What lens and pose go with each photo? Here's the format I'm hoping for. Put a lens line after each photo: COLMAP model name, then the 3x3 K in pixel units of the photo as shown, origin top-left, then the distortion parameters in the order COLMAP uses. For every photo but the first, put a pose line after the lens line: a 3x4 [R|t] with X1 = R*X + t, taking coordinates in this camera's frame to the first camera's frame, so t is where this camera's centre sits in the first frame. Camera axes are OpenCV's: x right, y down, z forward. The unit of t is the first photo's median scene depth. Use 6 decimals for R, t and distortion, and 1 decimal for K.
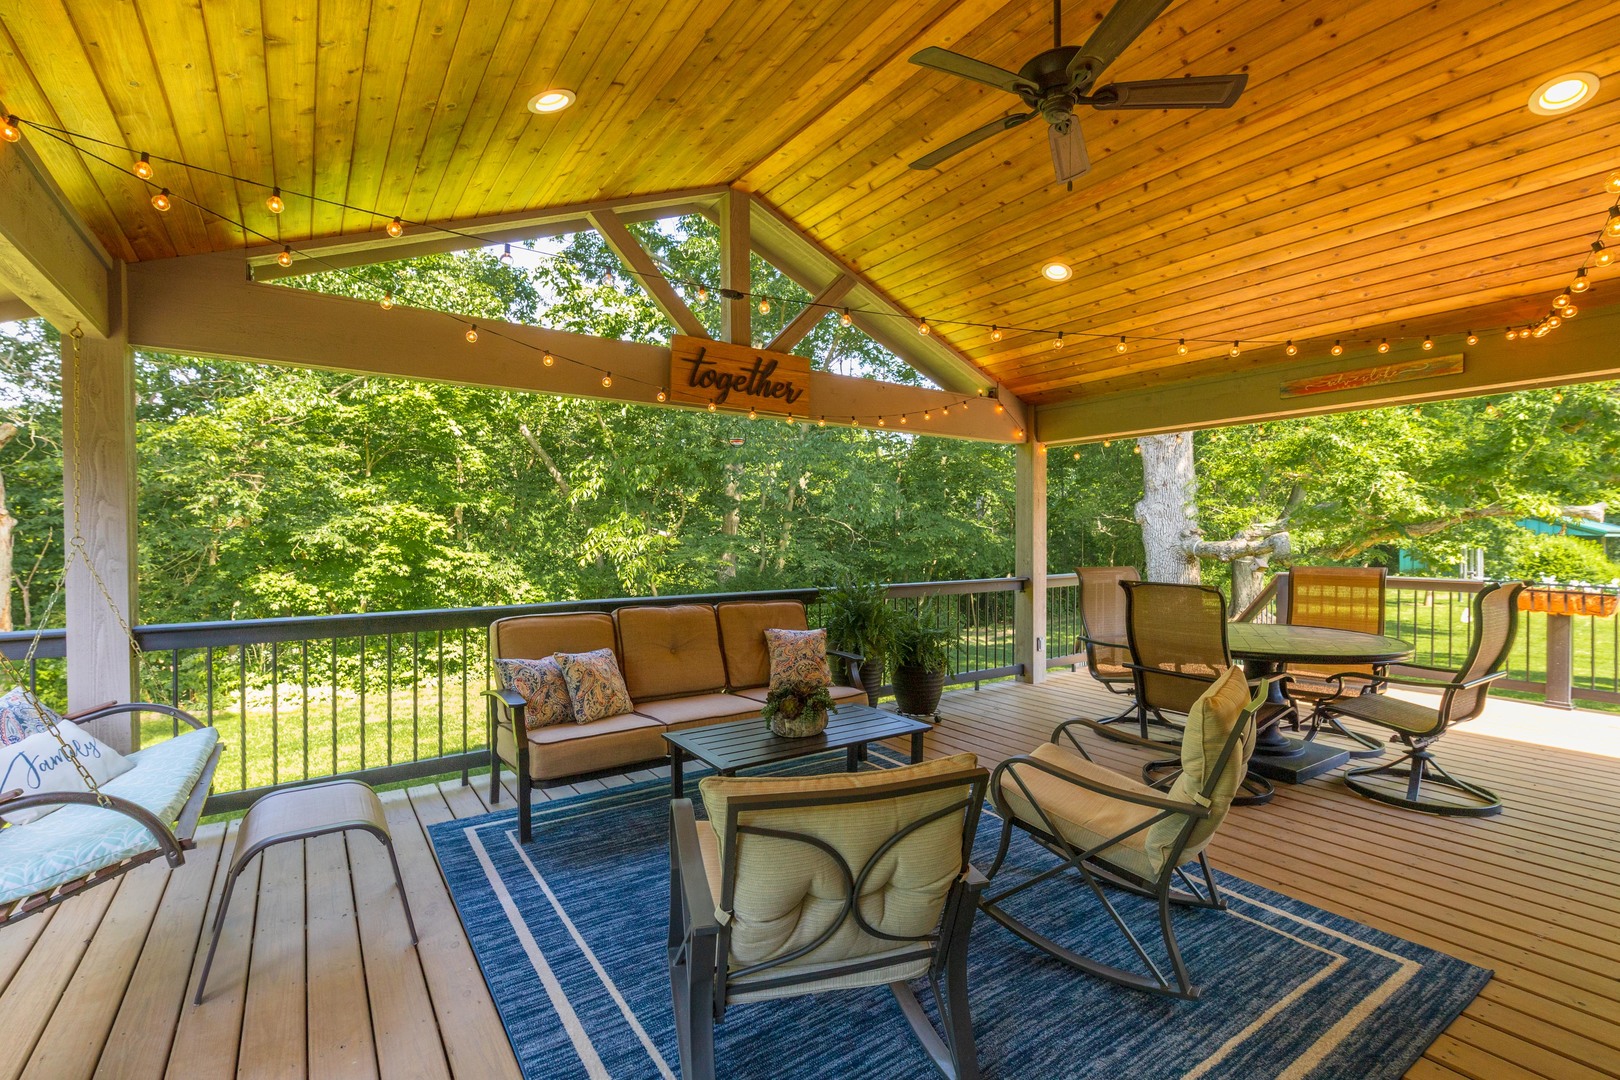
lens RADIAL K [[716.9, 0, 810.0], [0, 716.9, 540.0], [0, 0, 1]] dist [0.001655, 0.000642]
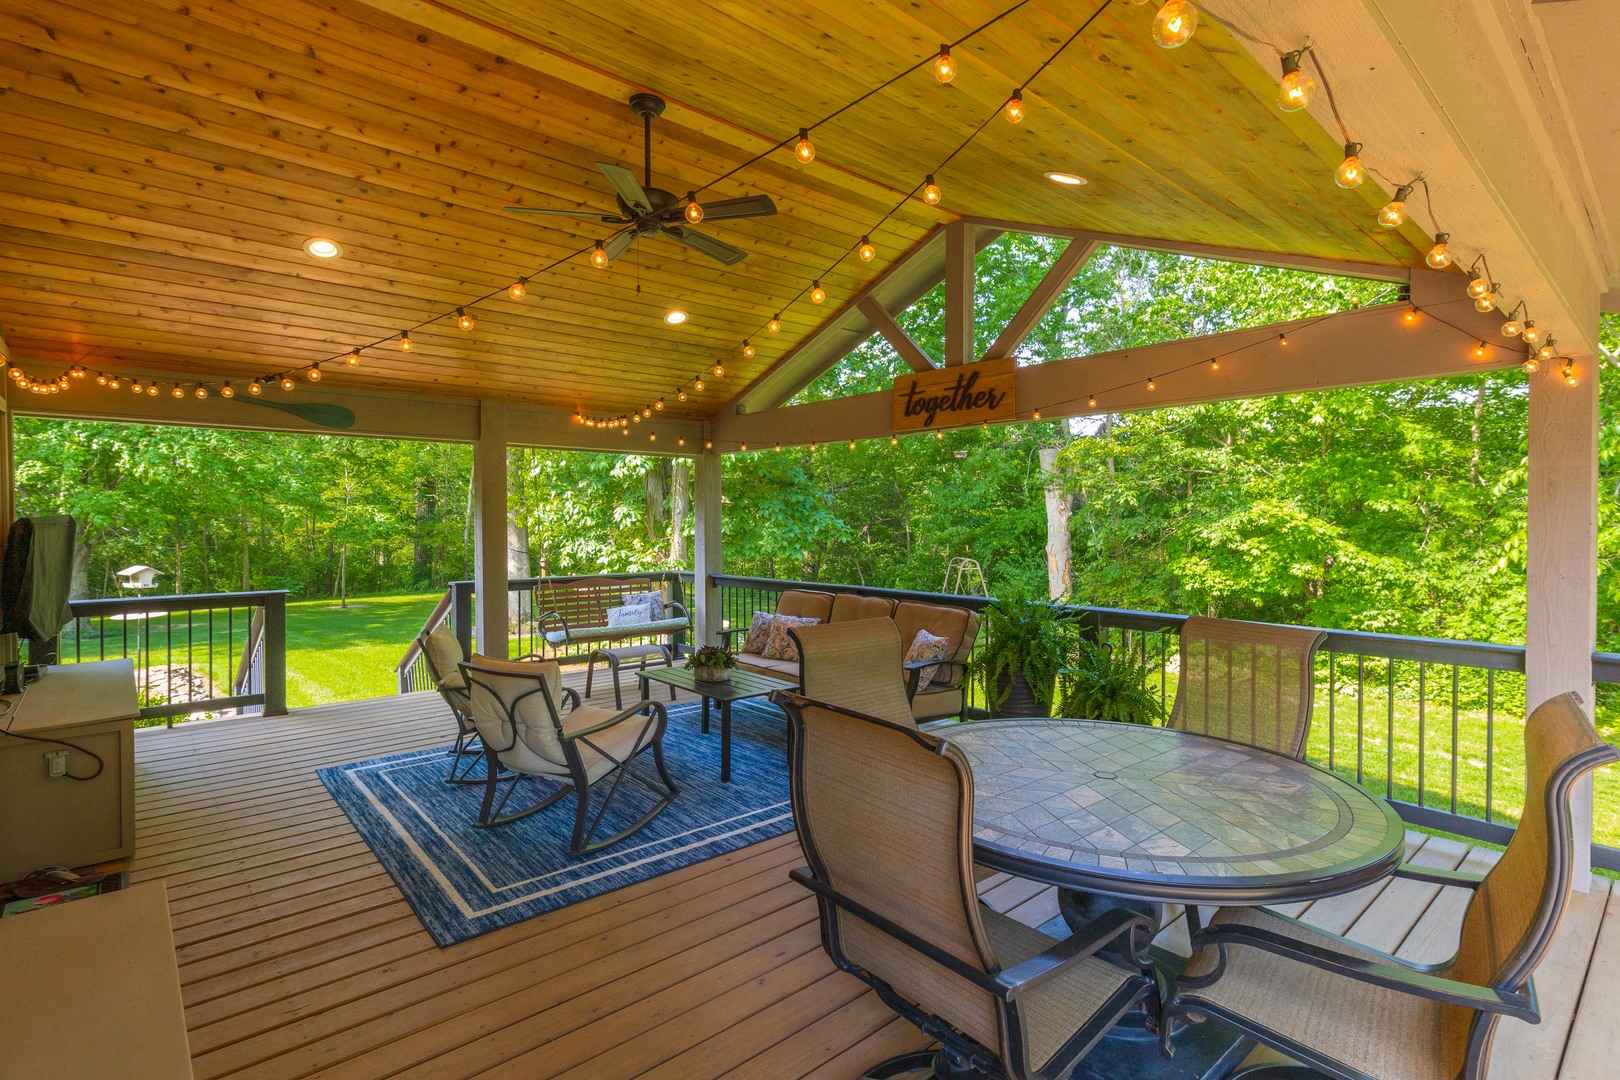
lens RADIAL K [[742.2, 0, 810.0], [0, 742.2, 540.0], [0, 0, 1]] dist [0.000876, 0.000145]
pose [[0.139946, 0.028556, -0.989747, 1.011261], [-0.007356, 0.999586, 0.027800, -0.041646], [0.990132, 0.003391, 0.140098, 0.653506]]
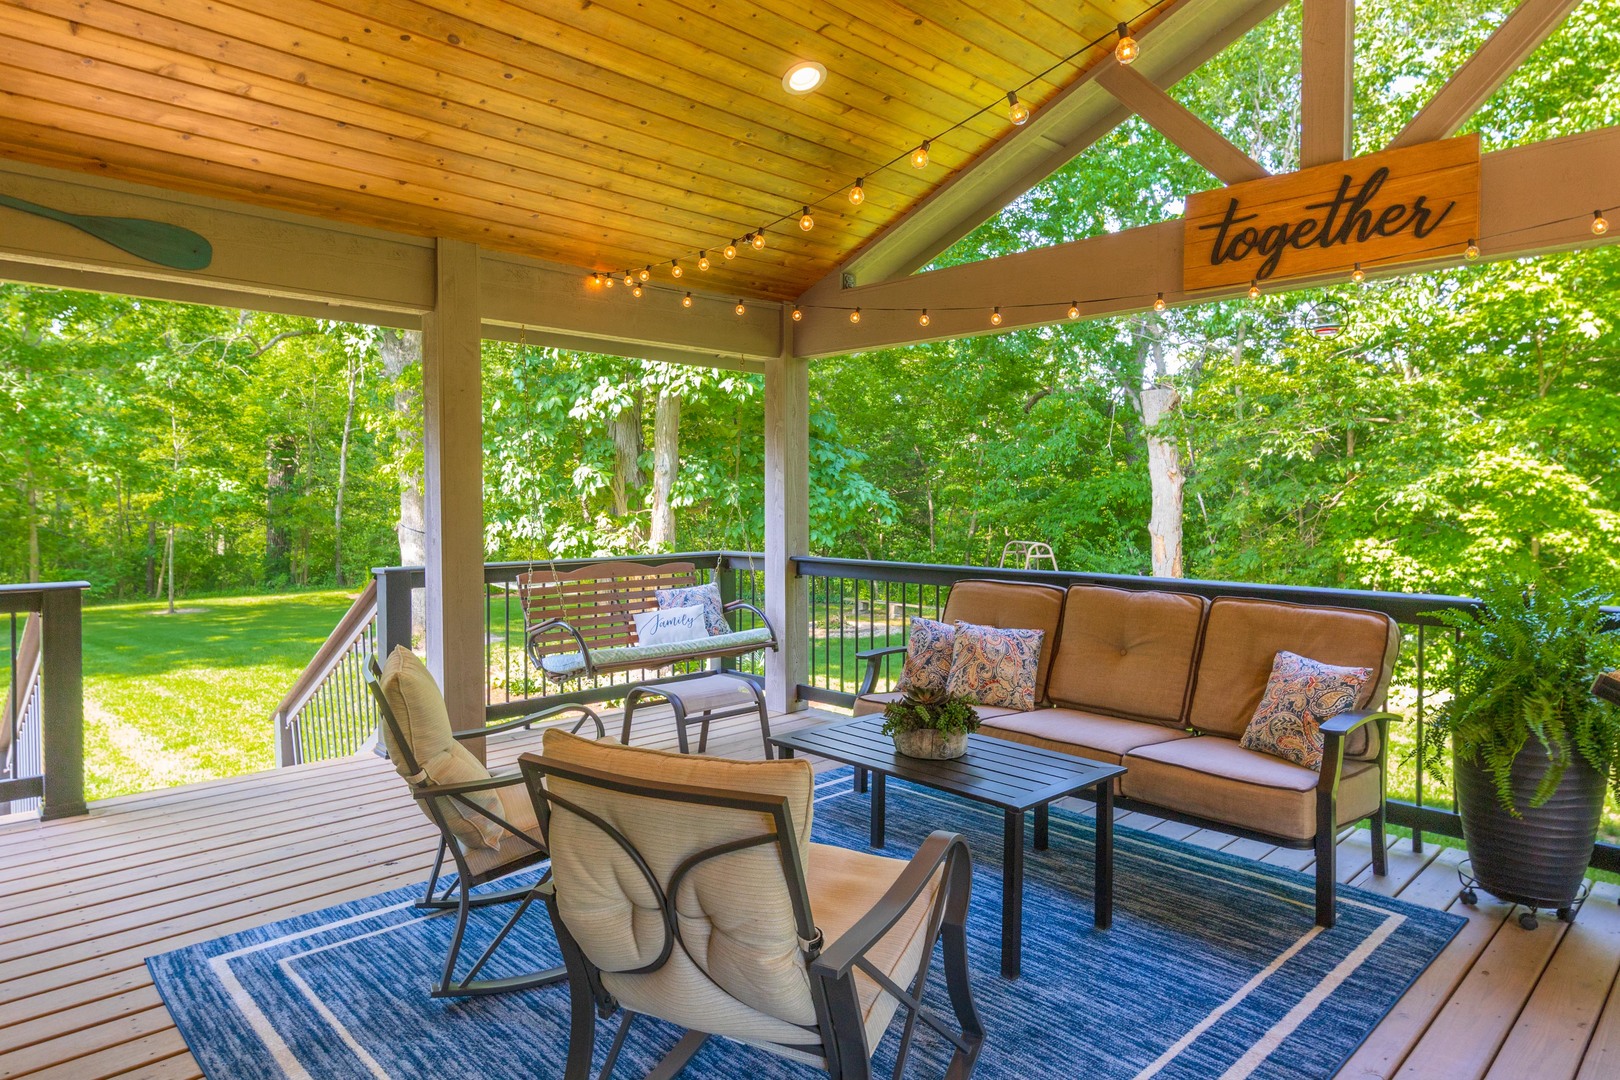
lens RADIAL K [[979.1, 0, 800.3], [0, 979.1, 526.7], [0, 0, 1]] dist [0.000626, -0.001370]
pose [[0.152202, 0.033660, -0.987776, 0.654939], [-0.005605, 0.999433, 0.033194, -0.002012], [0.988334, 0.000485, 0.152304, 0.476686]]
